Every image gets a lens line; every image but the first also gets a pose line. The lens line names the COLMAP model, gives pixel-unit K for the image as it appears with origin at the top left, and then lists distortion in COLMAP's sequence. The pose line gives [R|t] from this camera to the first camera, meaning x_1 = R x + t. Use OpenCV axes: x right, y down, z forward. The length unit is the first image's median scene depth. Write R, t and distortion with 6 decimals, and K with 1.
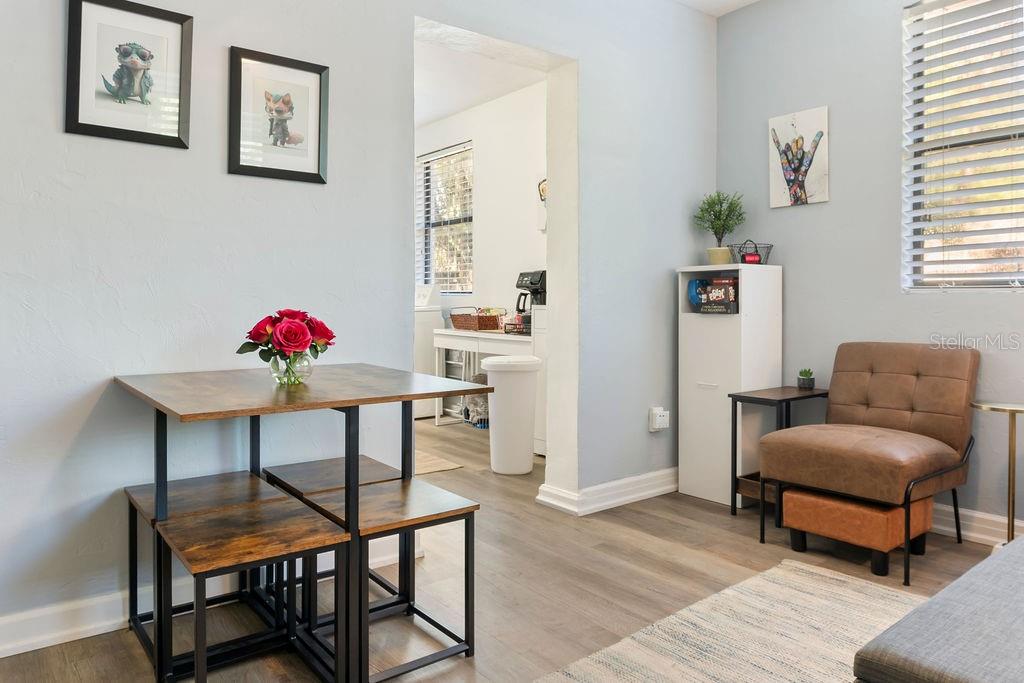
lens RADIAL K [[703.5, 0, 514.0], [0, 703.5, 342.8], [0, 0, 1]] dist [-0.023066, -0.002891]
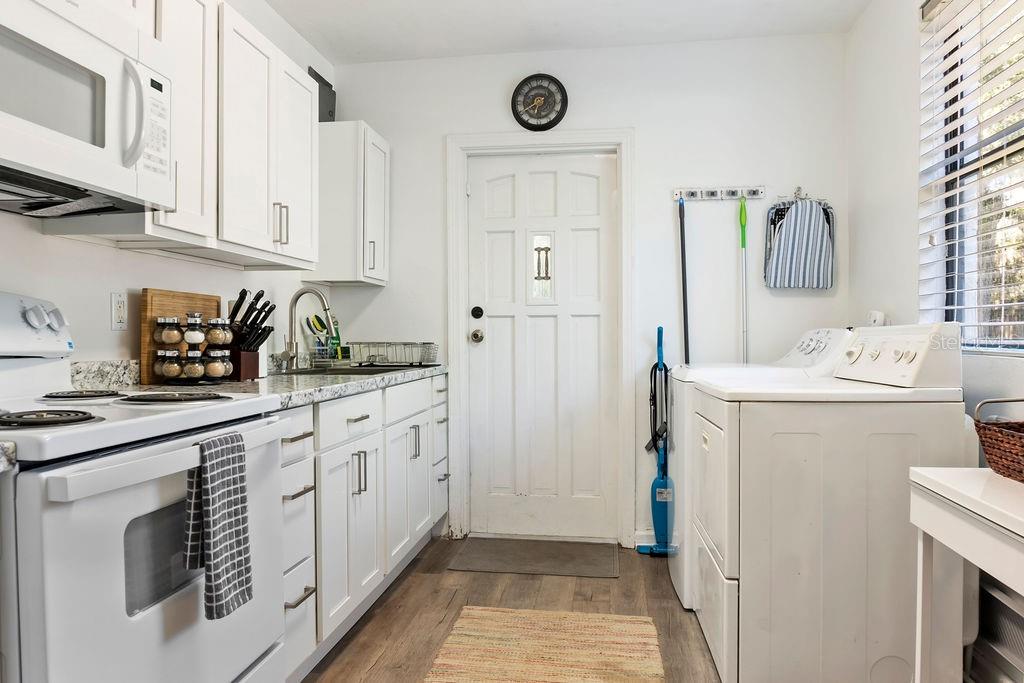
lens RADIAL K [[703.5, 0, 510.6], [0, 703.5, 345.9], [0, 0, 1]] dist [-0.023066, -0.002891]
pose [[0.683891, 0.014405, -0.729442, -0.010898], [-0.049082, 0.998448, -0.026300, -0.055951], [0.727931, 0.053788, 0.683537, 0.656857]]
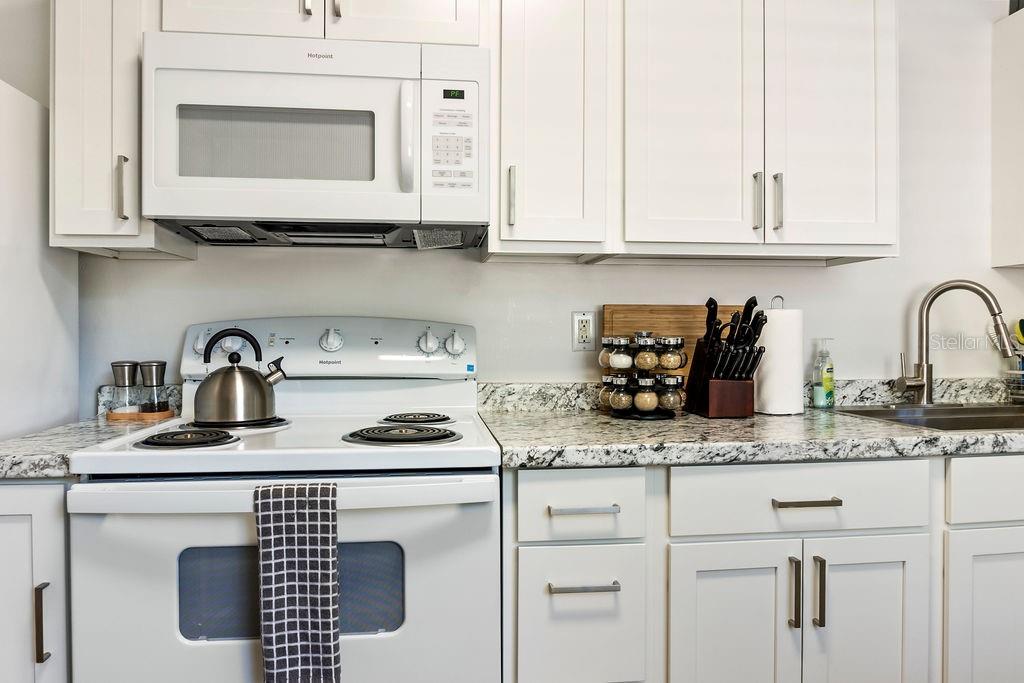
lens RADIAL K [[703.5, 0, 511.6], [0, 703.5, 341.4], [0, 0, 1]] dist [-0.023066, -0.002891]
pose [[-0.524996, 0.015034, -0.850972, -0.109228], [-0.049548, 0.997608, 0.048192, -0.084846], [0.849661, 0.067465, -0.522996, 0.922175]]
